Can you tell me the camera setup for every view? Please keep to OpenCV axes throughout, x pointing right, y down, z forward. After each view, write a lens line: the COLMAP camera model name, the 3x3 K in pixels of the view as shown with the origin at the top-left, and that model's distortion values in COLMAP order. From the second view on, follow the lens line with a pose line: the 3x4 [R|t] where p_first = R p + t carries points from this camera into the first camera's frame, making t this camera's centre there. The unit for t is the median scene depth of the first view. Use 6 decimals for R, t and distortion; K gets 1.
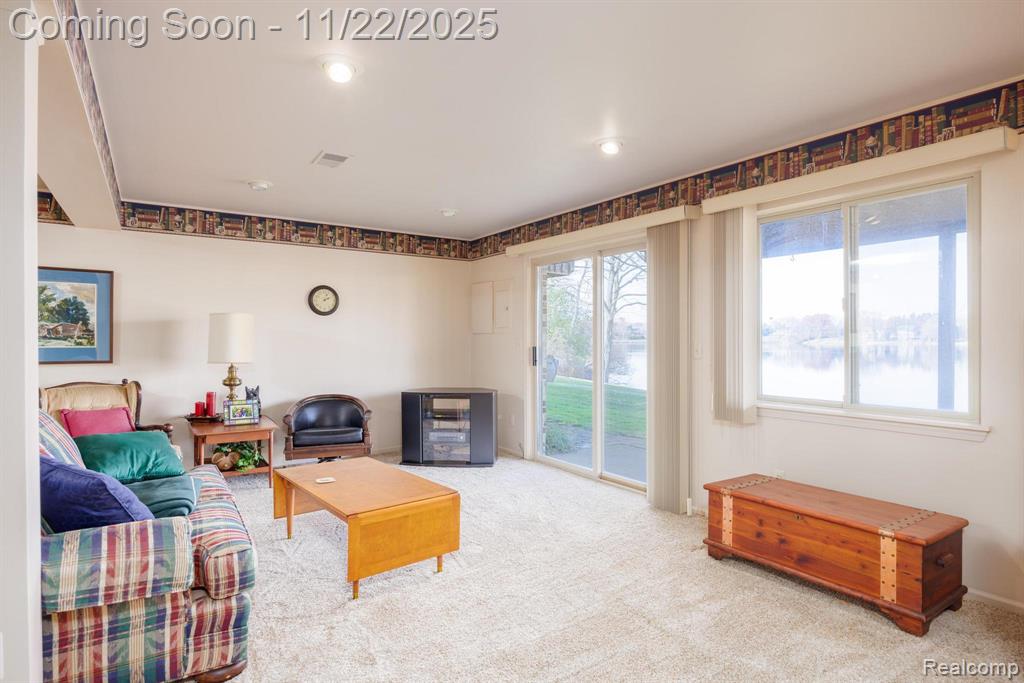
lens RADIAL K [[549.8, 0, 515.3], [0, 549.8, 342.7], [0, 0, 1]] dist [0.005749, -0.000236]
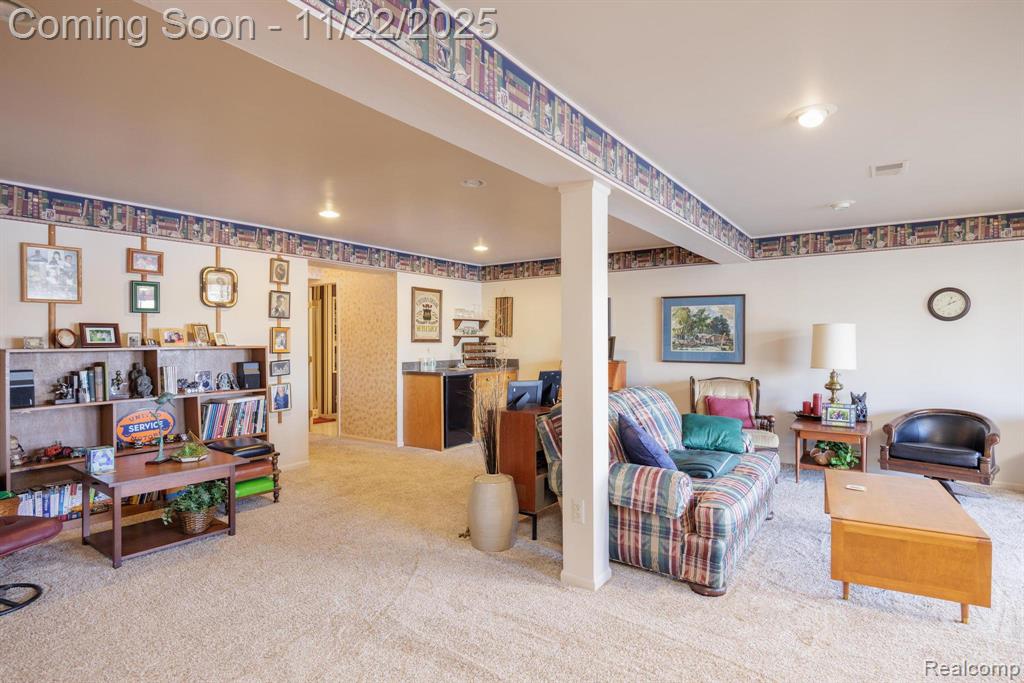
lens RADIAL K [[549.8, 0, 512.1], [0, 549.8, 340.5], [0, 0, 1]] dist [0.005749, -0.000236]
pose [[0.366816, 0.004912, -0.930281, 0.437244], [-0.004926, 0.999982, 0.003338, -0.032925], [0.930281, 0.003359, 0.366833, 0.011945]]
